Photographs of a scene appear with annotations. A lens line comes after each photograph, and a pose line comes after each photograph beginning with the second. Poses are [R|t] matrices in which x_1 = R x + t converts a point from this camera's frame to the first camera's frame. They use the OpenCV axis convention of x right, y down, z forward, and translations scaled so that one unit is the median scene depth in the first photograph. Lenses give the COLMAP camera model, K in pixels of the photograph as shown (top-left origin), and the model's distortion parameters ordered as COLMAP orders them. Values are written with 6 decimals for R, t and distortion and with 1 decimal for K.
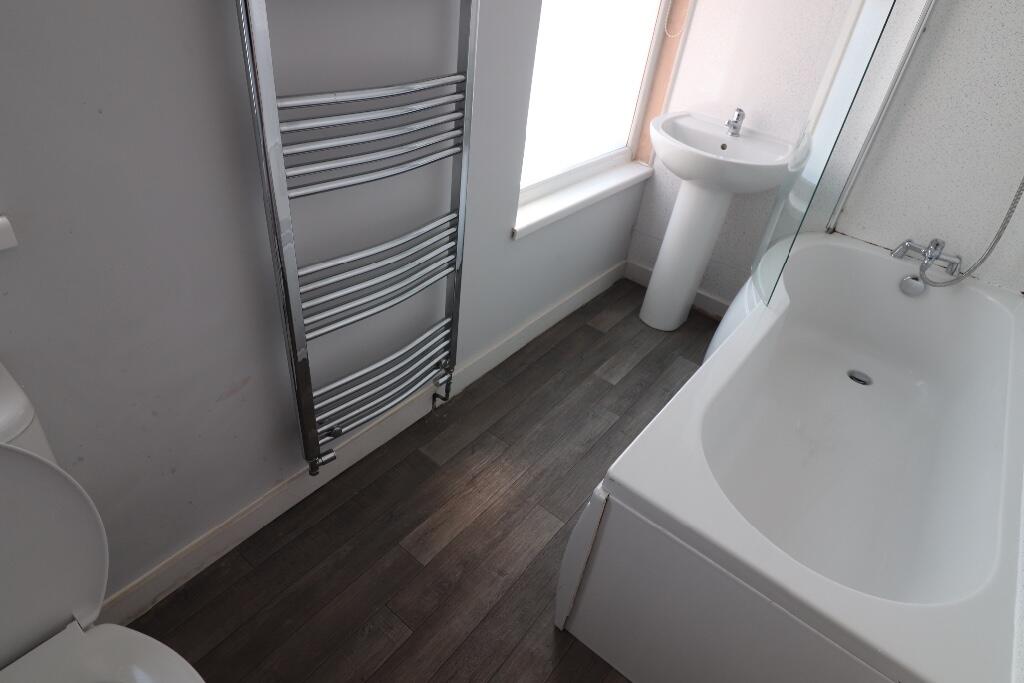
lens RADIAL K [[578.3, 0, 512.0], [0, 578.3, 341.5], [0, 0, 1]] dist [-0.001250, -0.013556]
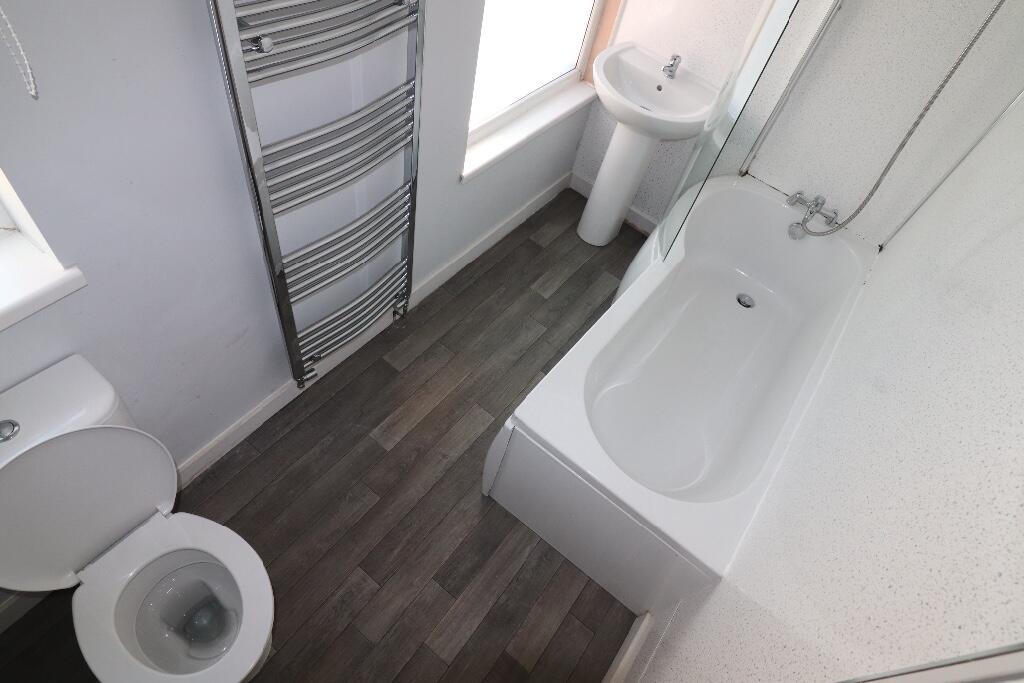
lens RADIAL K [[579.0, 0, 512.0], [0, 579.0, 341.5], [0, 0, 1]] dist [-0.028217, -0.001078]
pose [[0.997806, 0.024917, 0.061344, 0.038307], [-0.041751, 0.955855, 0.290858, -0.205275], [-0.051389, -0.292781, 0.954798, -0.180814]]
